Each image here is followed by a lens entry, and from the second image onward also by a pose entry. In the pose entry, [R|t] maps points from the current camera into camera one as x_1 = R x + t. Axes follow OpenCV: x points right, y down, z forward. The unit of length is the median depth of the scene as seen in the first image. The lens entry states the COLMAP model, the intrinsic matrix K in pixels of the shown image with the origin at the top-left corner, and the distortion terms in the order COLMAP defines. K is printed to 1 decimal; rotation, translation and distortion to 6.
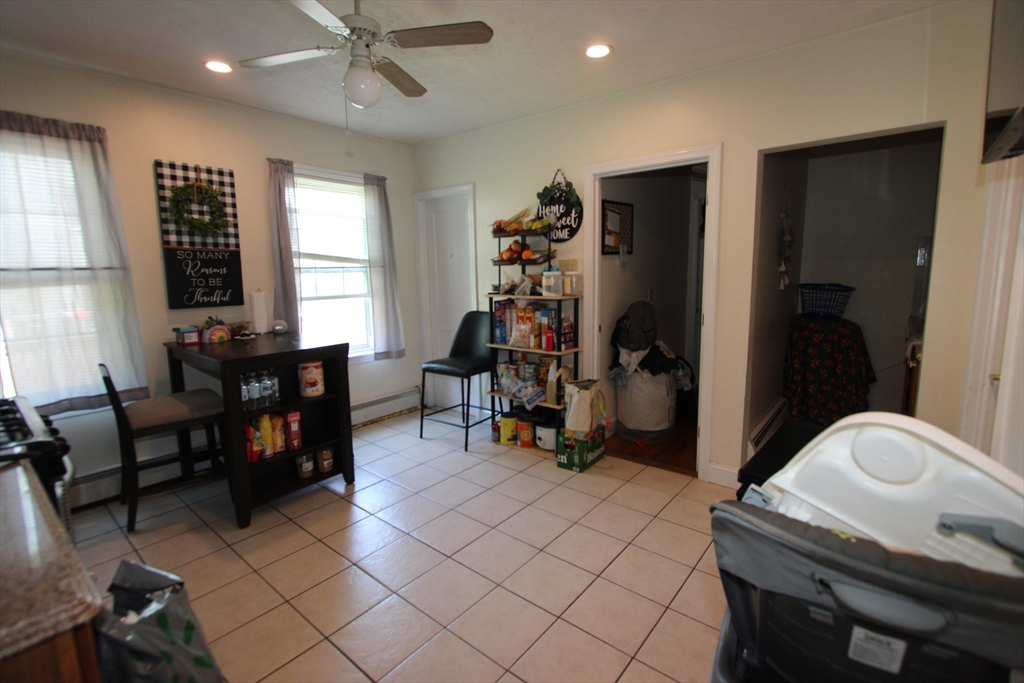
lens RADIAL K [[471.5, 0, 516.3], [0, 471.5, 336.3], [0, 0, 1]] dist [-0.024119, -0.000655]
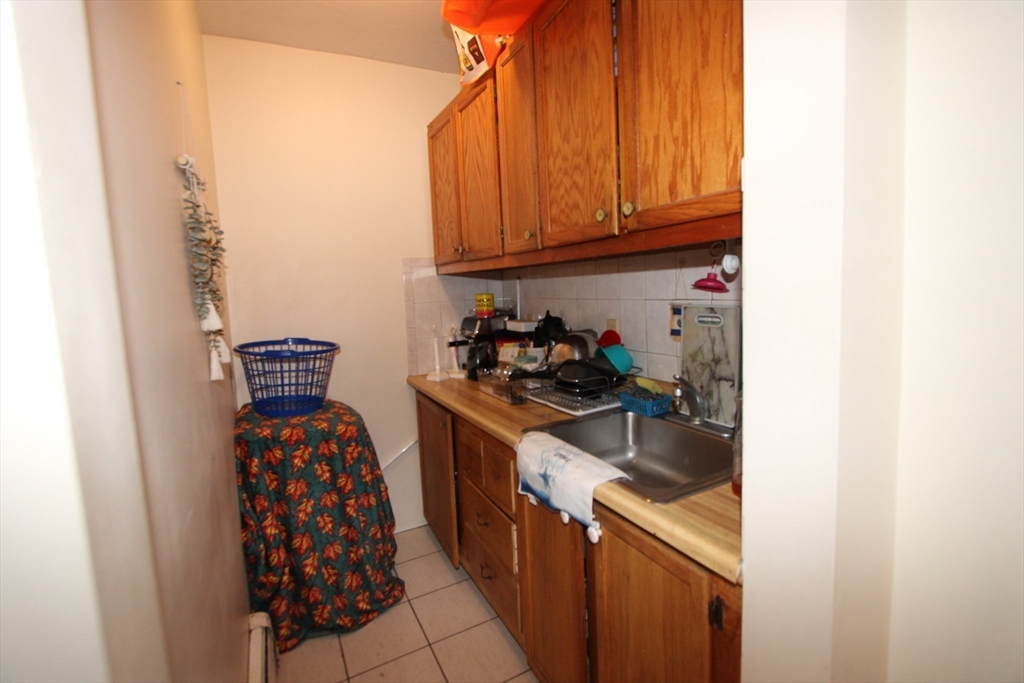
lens RADIAL K [[471.5, 0, 516.0], [0, 471.5, 333.0], [0, 0, 1]] dist [-0.024119, -0.000655]
pose [[0.397099, -0.088463, 0.913503, 0.304190], [0.163492, 0.986242, 0.024437, -0.096618], [-0.903096, 0.139647, 0.406098, 0.584618]]
